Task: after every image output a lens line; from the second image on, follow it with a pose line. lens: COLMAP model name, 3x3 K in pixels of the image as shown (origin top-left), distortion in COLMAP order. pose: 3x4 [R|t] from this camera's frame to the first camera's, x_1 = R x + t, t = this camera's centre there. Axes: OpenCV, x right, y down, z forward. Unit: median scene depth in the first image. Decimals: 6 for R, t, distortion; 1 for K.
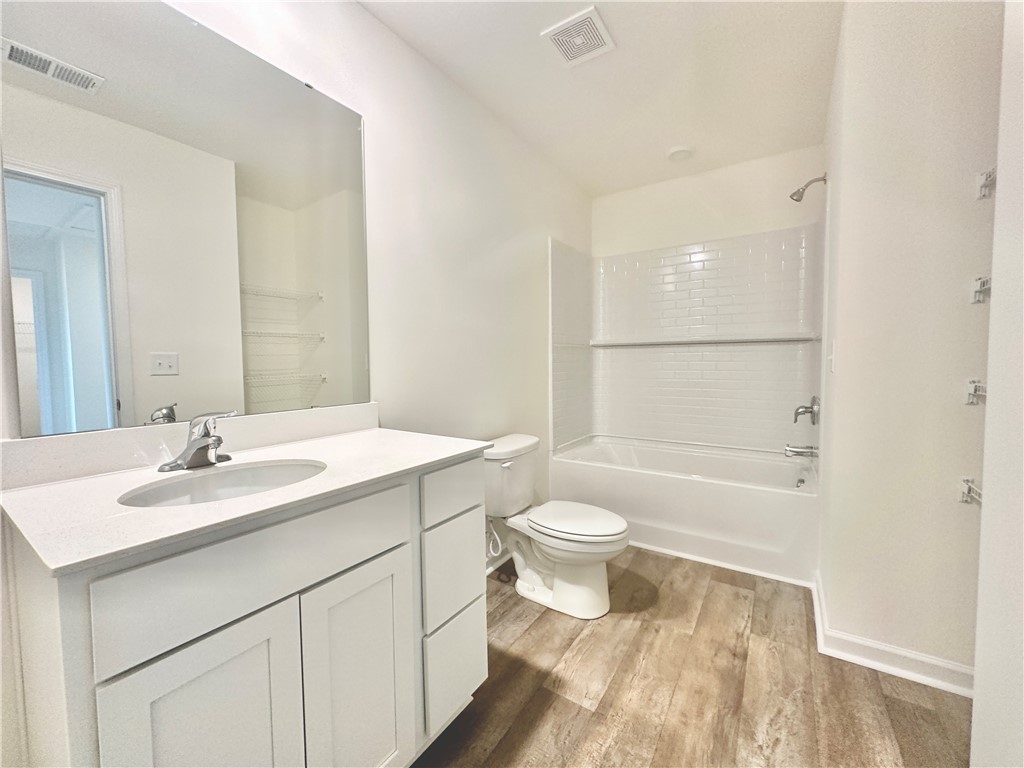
lens RADIAL K [[409.4, 0, 512.0], [0, 409.4, 384.0], [0, 0, 1]] dist [0.000510, 0.000019]
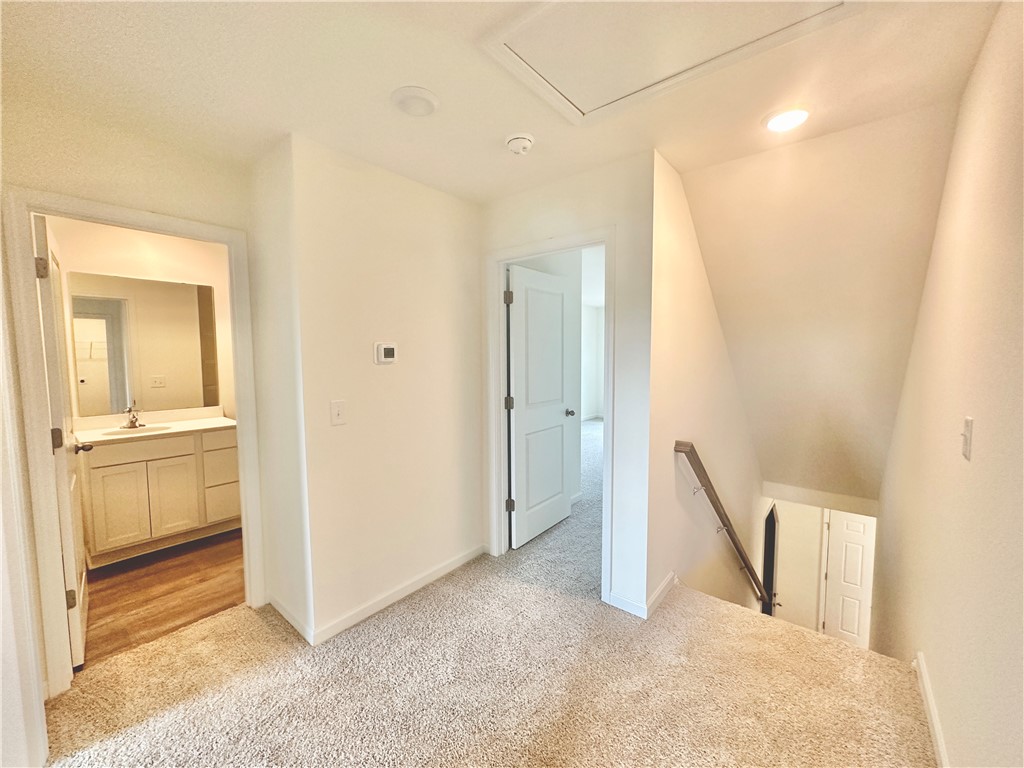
lens RADIAL K [[409.4, 0, 512.0], [0, 409.4, 384.0], [0, 0, 1]] dist [0.000510, 0.000019]
pose [[0.993975, 0.013068, -0.108827, 2.380035], [-0.010663, 0.999686, 0.022659, -0.226535], [0.109089, -0.021362, 0.993802, -1.736253]]
